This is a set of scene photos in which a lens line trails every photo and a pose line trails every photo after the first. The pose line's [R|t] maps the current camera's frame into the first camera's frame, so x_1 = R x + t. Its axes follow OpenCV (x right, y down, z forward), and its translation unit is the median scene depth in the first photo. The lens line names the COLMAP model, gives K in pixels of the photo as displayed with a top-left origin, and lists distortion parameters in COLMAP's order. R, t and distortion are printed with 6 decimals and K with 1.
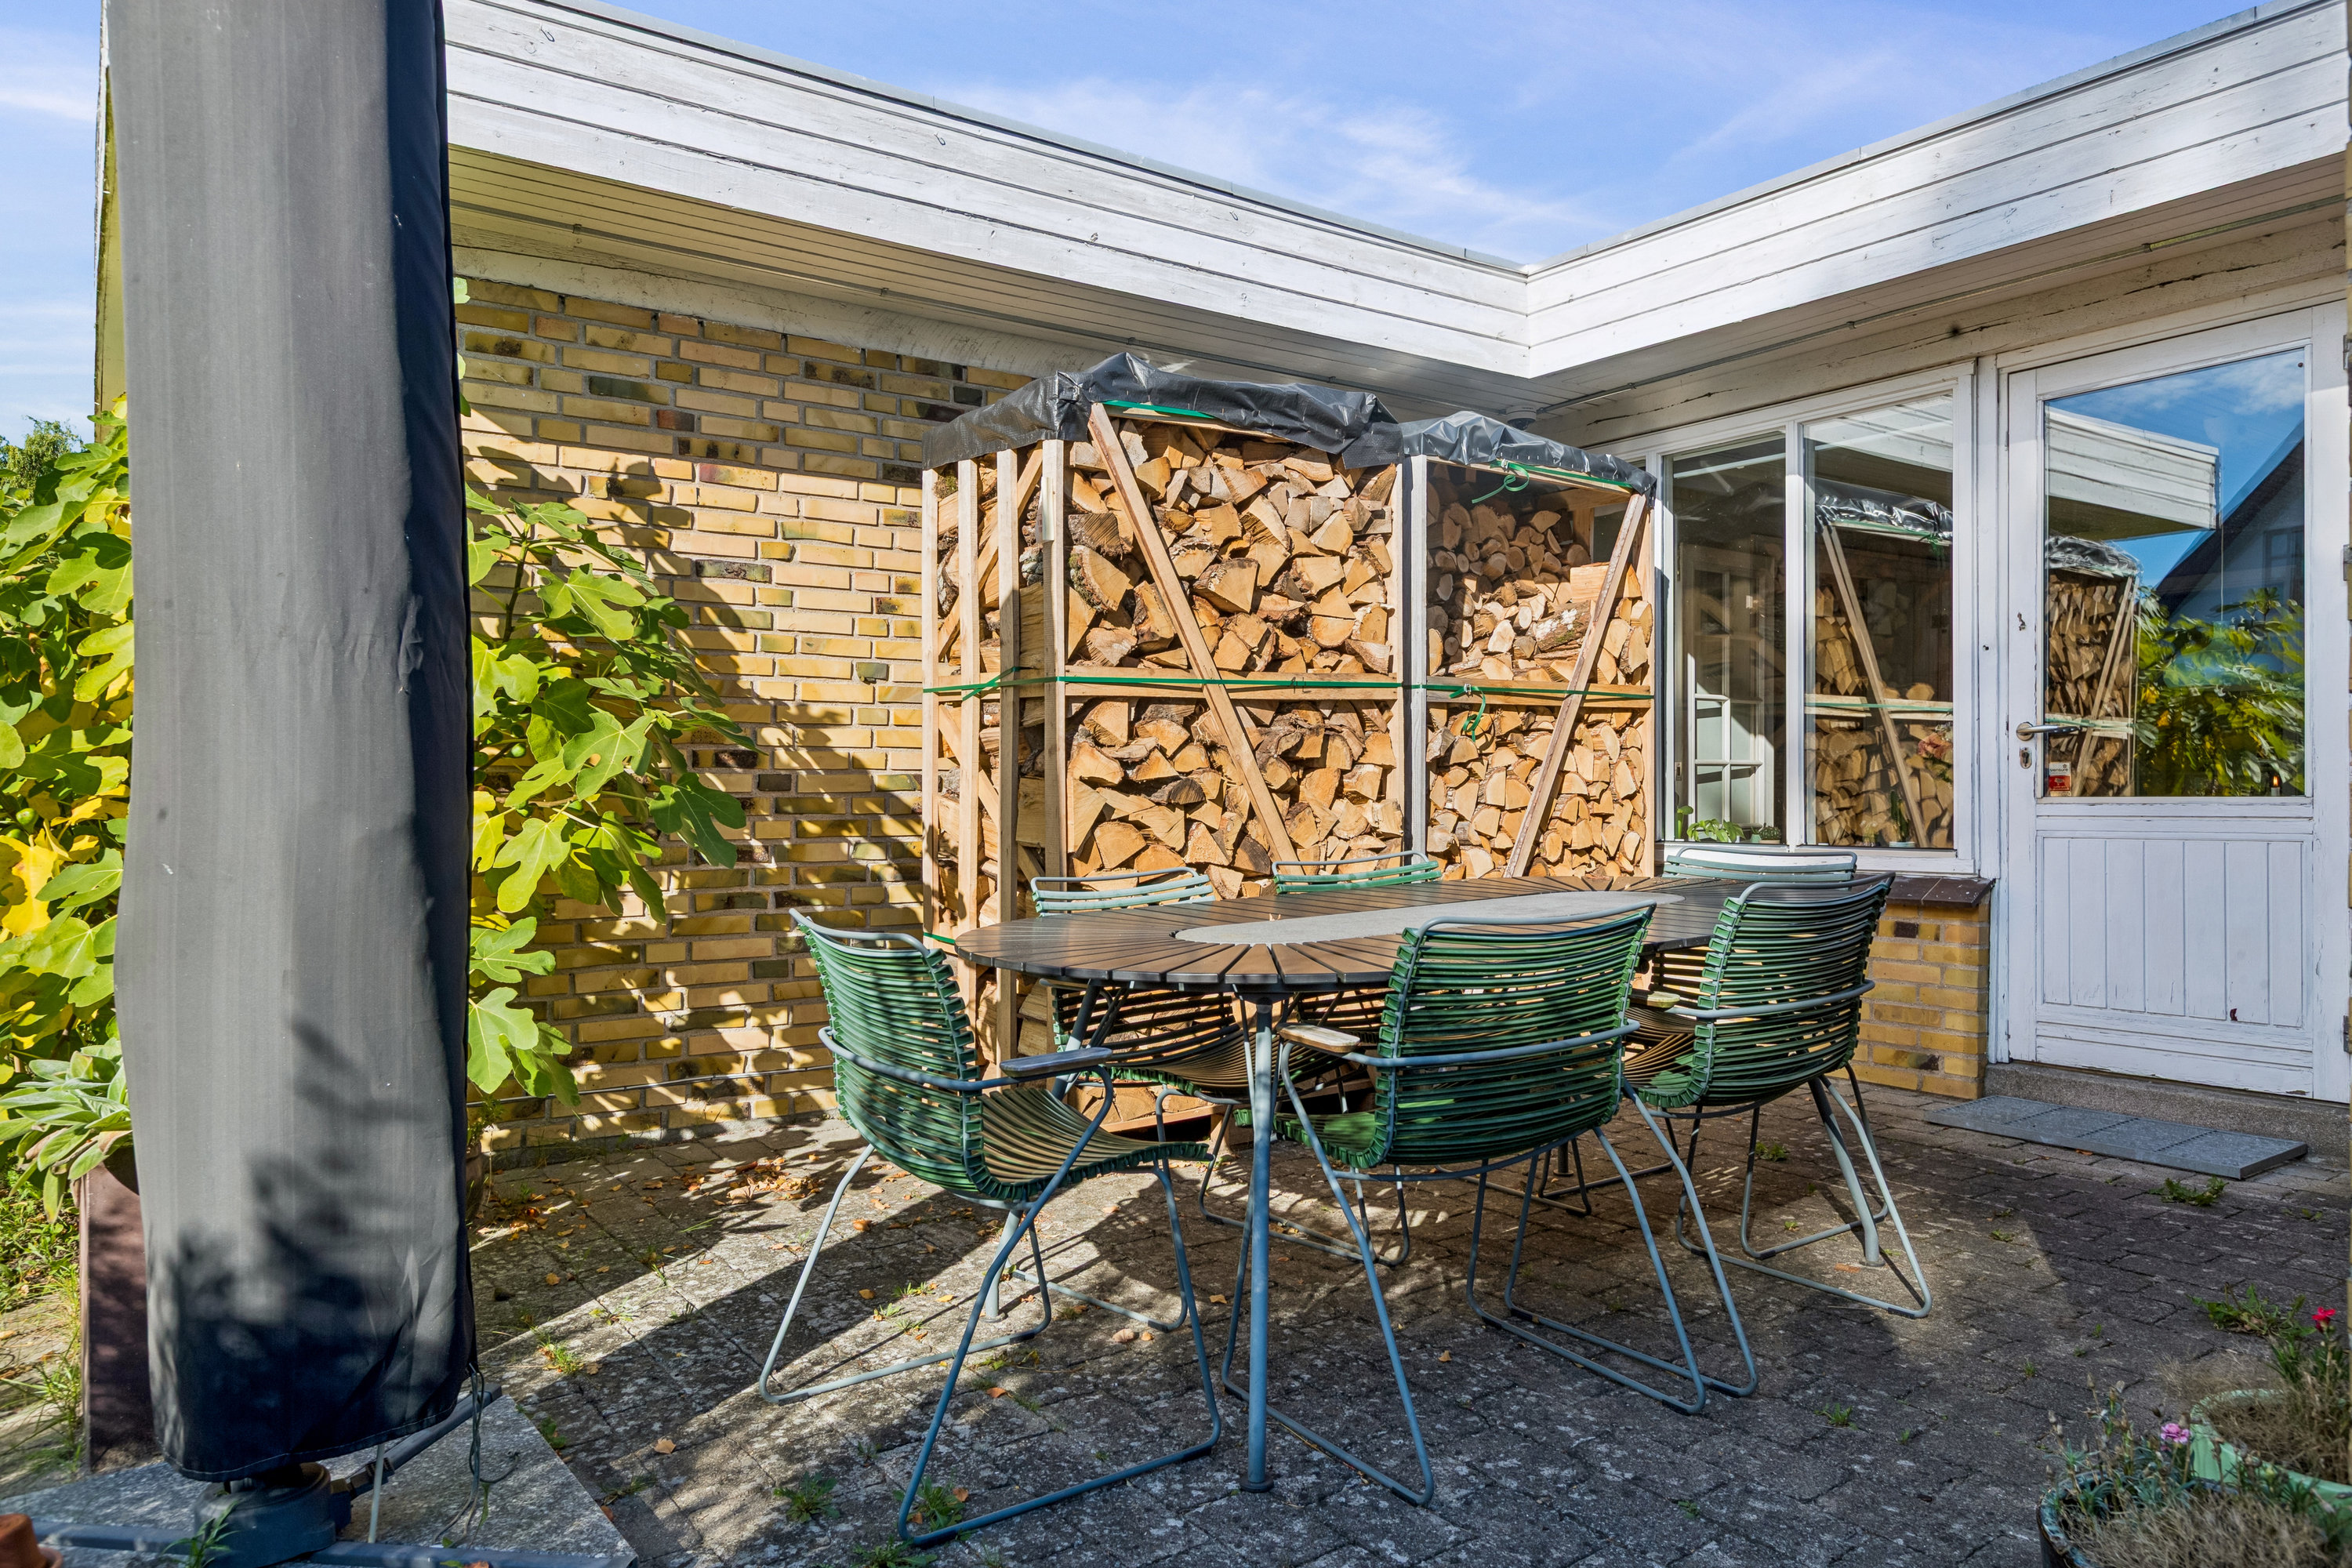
lens RADIAL K [[1623.1, 0, 1173.0], [0, 1623.1, 795.2], [0, 0, 1]] dist [0.003541, 0.000240]
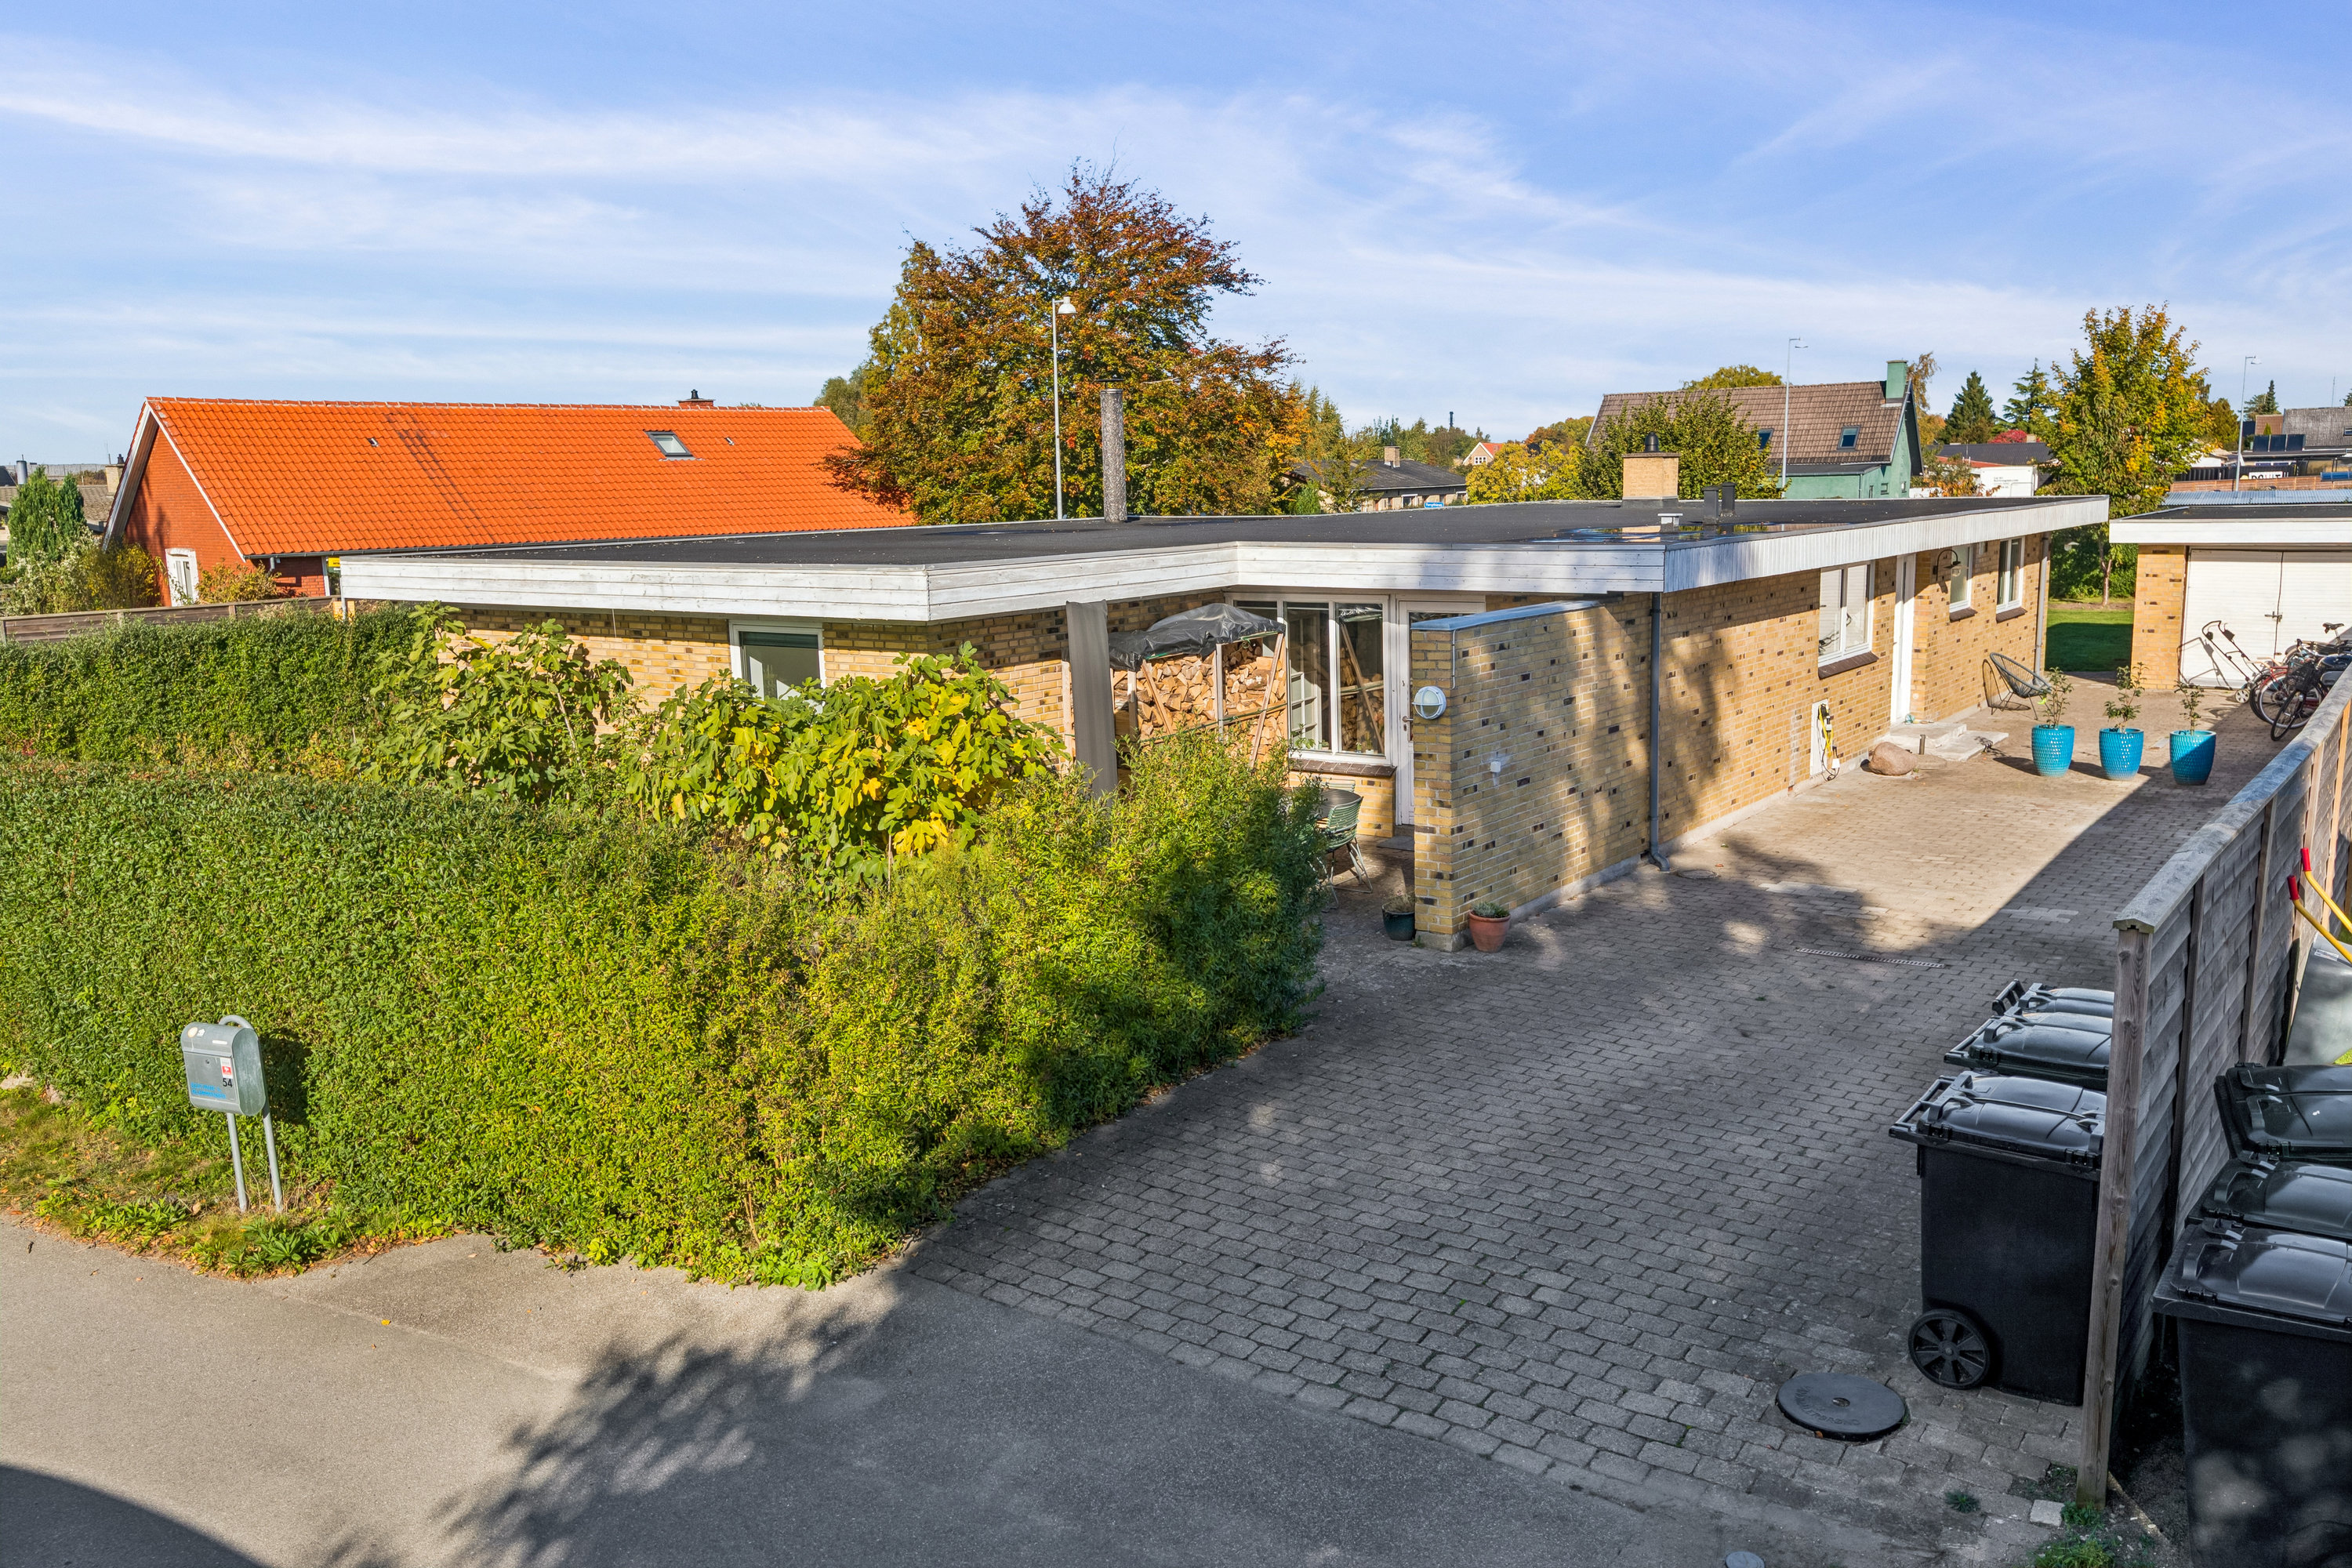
lens RADIAL K [[1848.4, 0, 1176.8], [0, 1848.4, 782.7], [0, 0, 1]] dist [-0.002853, 0.002395]
pose [[0.951974, -0.080084, 0.295520, -0.937609], [0.032096, 0.985971, 0.163800, -0.509554], [-0.304492, -0.146448, 0.941189, -2.192947]]
